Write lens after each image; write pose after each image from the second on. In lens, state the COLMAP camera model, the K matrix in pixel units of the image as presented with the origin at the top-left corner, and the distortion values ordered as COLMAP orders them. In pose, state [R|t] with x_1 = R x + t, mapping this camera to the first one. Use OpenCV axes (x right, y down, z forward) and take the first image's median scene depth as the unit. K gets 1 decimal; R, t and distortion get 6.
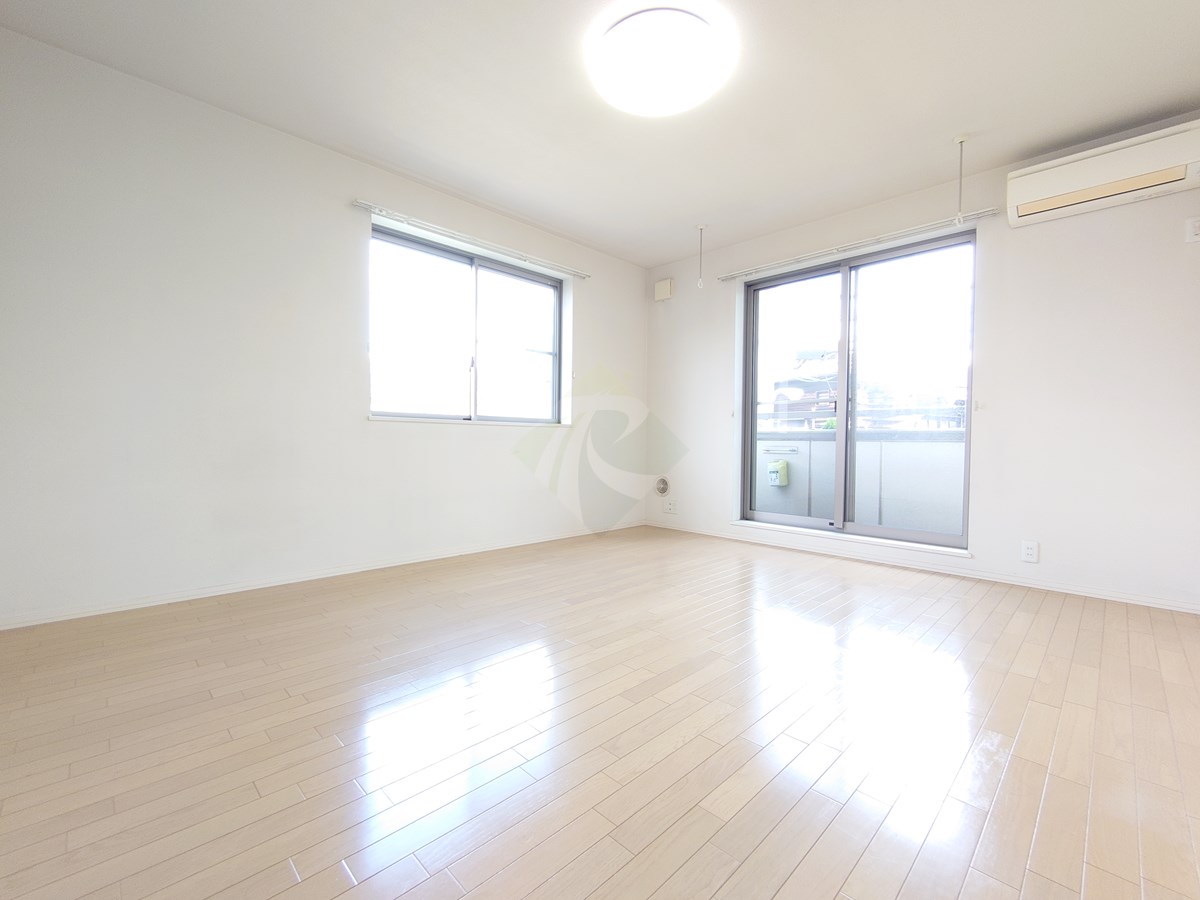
lens RADIAL K [[517.2, 0, 608.1], [0, 517.2, 453.8], [0, 0, 1]] dist [-0.002555, -0.000010]
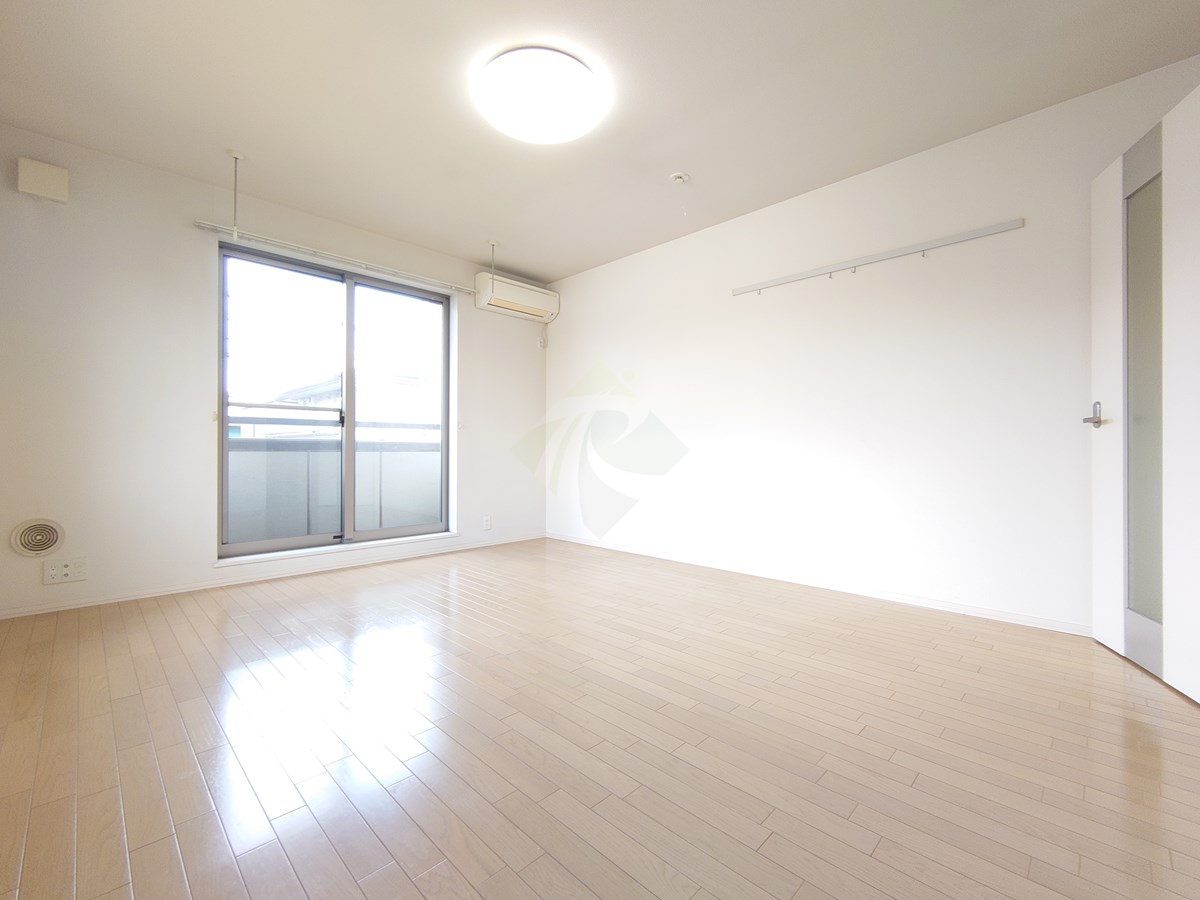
lens RADIAL K [[517.2, 0, 604.6], [0, 517.2, 444.8], [0, 0, 1]] dist [-0.002555, -0.000010]
pose [[-0.009466, 0.004130, 0.999947, -0.560737], [0.027669, 0.999610, -0.003866, -0.019863], [-0.999572, 0.027631, -0.009576, 0.523617]]
